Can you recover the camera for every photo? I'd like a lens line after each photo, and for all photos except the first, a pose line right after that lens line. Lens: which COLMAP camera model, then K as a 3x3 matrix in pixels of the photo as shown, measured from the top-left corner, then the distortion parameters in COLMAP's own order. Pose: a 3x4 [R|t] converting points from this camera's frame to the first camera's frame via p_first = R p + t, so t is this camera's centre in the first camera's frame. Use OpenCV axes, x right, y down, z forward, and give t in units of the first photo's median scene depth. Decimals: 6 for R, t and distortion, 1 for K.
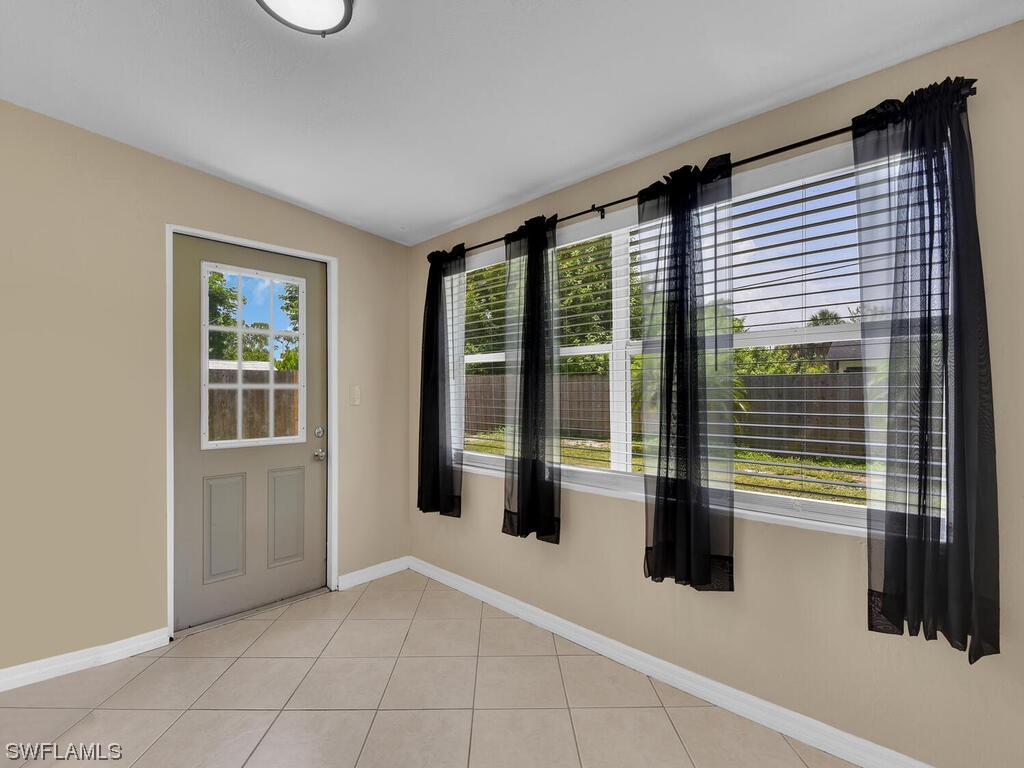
lens RADIAL K [[460.5, 0, 520.8], [0, 460.5, 388.9], [0, 0, 1]] dist [-0.001666, 0.000062]
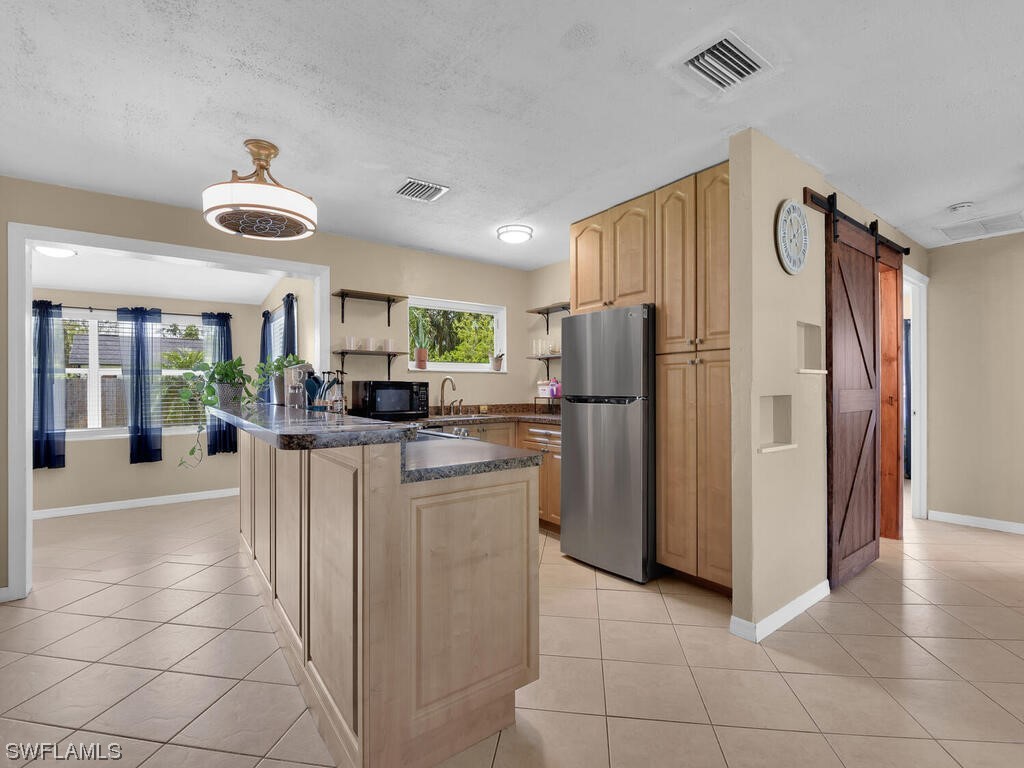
lens RADIAL K [[477.9, 0, 511.6], [0, 477.9, 386.9], [0, 0, 1]] dist [0.011752, -0.027940]
pose [[0.193183, 0.001718, 0.981161, -1.515216], [0.008964, 0.999954, -0.003516, 0.008180], [-0.981122, 0.009475, 0.193158, -1.270586]]
